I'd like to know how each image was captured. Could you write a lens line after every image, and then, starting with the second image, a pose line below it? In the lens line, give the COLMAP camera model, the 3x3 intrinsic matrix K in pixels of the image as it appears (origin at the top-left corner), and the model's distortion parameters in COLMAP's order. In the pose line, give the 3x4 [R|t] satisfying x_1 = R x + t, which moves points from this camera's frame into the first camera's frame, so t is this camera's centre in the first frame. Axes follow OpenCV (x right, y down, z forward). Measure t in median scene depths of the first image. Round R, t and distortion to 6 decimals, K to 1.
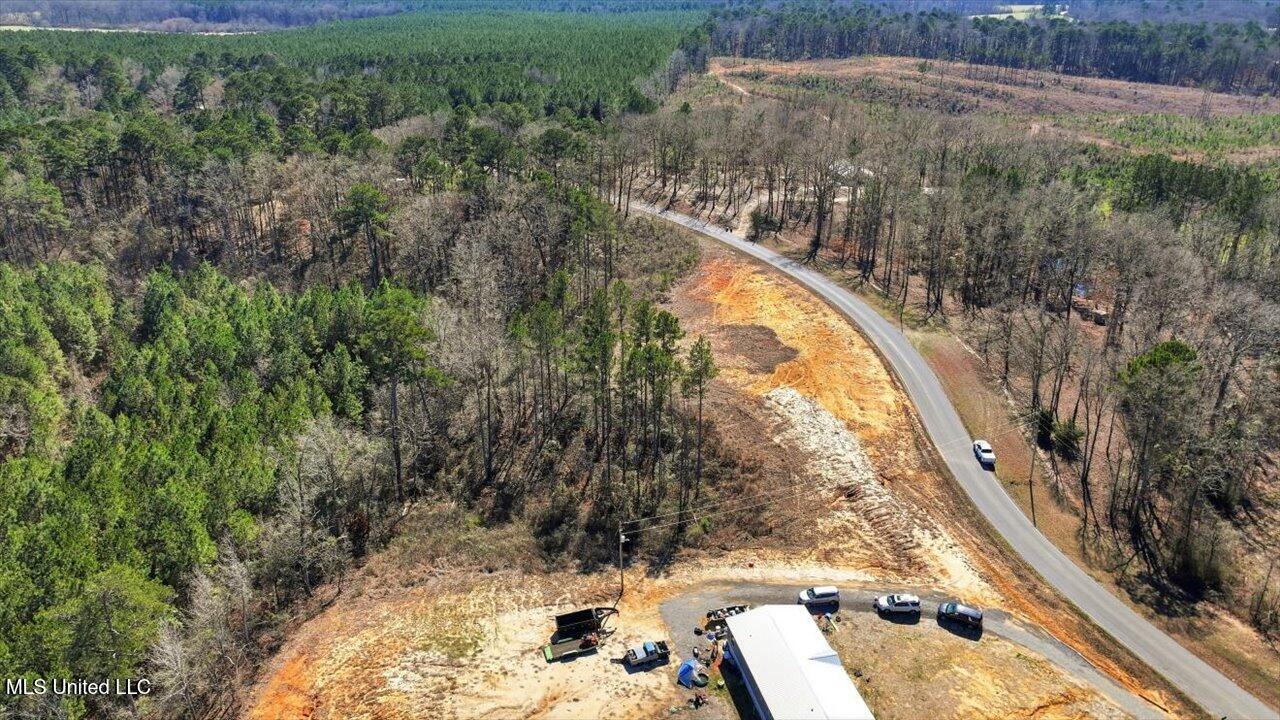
lens RADIAL K [[900.5, 0, 638.0], [0, 900.5, 362.1], [0, 0, 1]] dist [-0.000856, 0.021925]
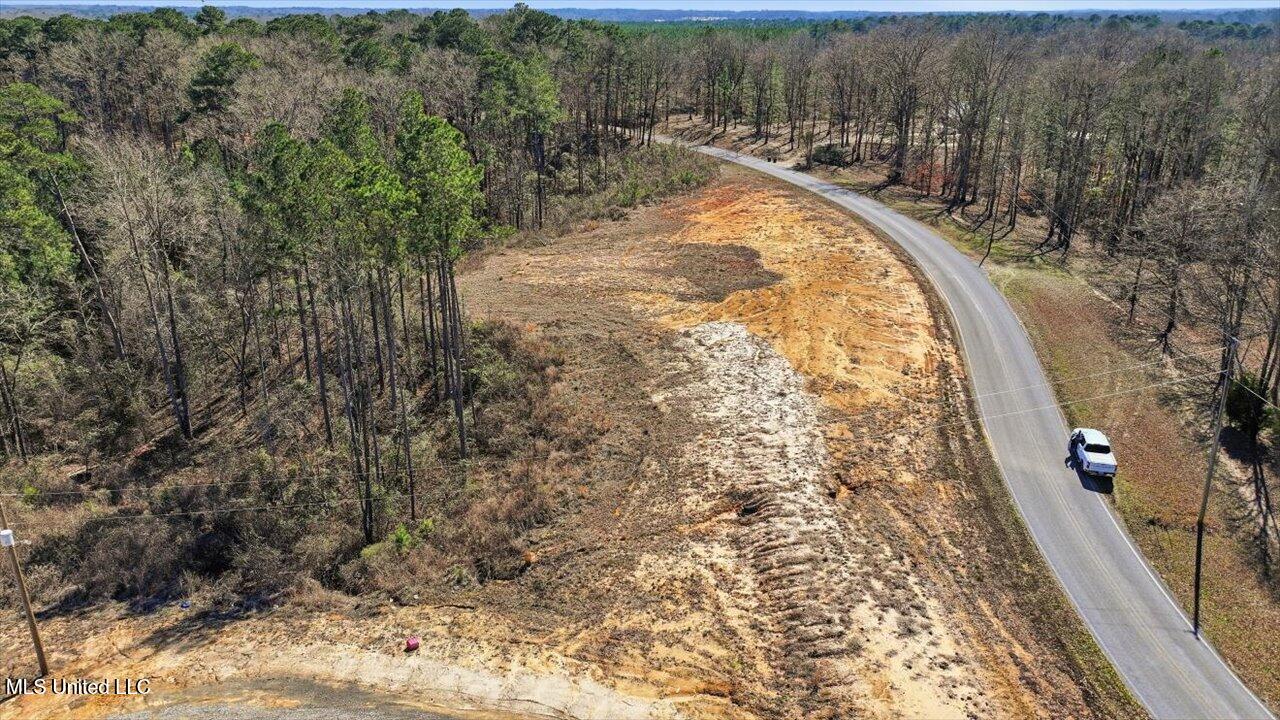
lens RADIAL K [[900.5, 0, 656.8], [0, 900.5, 361.6], [0, 0, 1]] dist [-0.000856, 0.021925]
pose [[0.984952, 0.072063, -0.157085, 0.234359], [-0.080523, 0.995589, -0.048162, 0.092169], [0.152922, 0.060086, 0.986410, 0.514246]]
